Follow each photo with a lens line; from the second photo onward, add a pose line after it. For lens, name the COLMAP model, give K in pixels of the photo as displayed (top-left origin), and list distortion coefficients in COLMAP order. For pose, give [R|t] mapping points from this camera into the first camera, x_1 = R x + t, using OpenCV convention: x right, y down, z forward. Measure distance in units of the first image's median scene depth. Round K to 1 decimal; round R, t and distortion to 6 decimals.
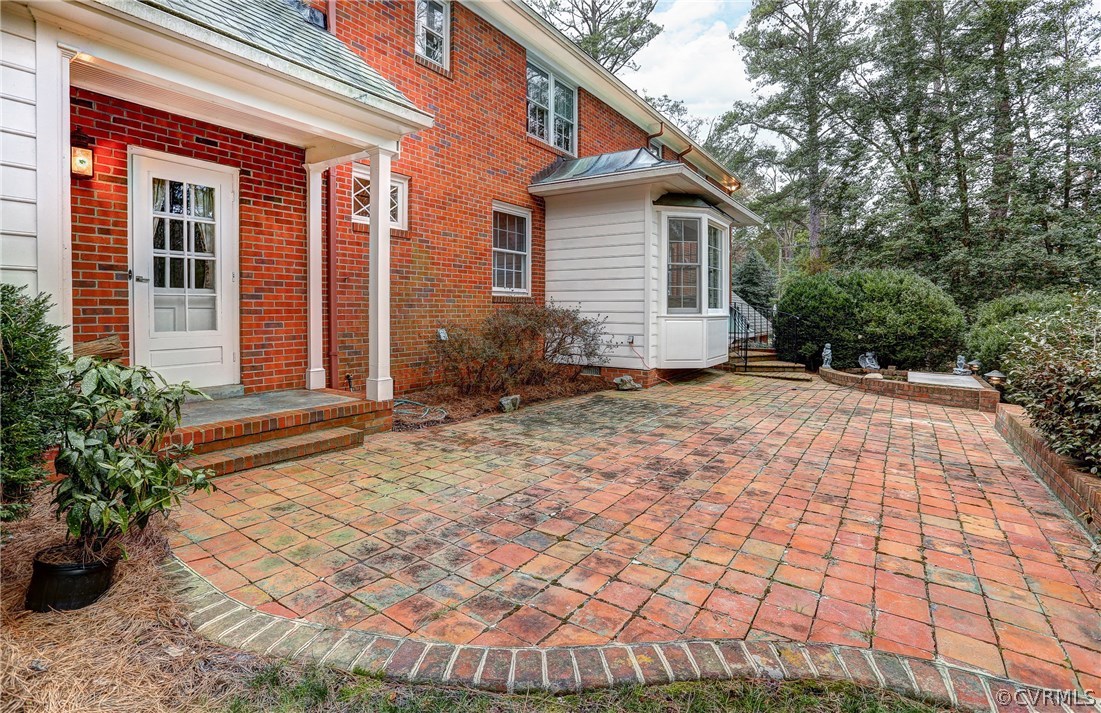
lens RADIAL K [[520.4, 0, 541.3], [0, 520.4, 314.1], [0, 0, 1]] dist [-0.020138, -0.000644]
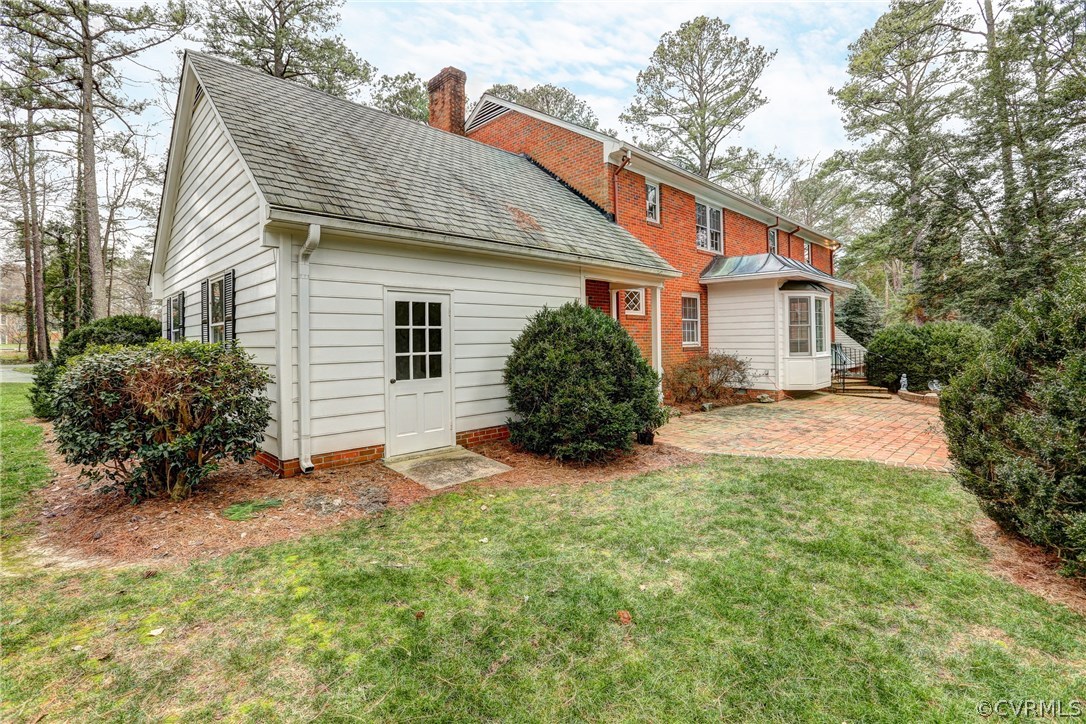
lens RADIAL K [[503.7, 0, 550.3], [0, 503.7, 335.7], [0, 0, 1]] dist [-0.019159, 0.001863]
pose [[0.985303, -0.015989, -0.170064, -0.214983], [0.013058, 0.999747, -0.018337, -0.043400], [0.170315, 0.015847, 0.985262, -0.636836]]
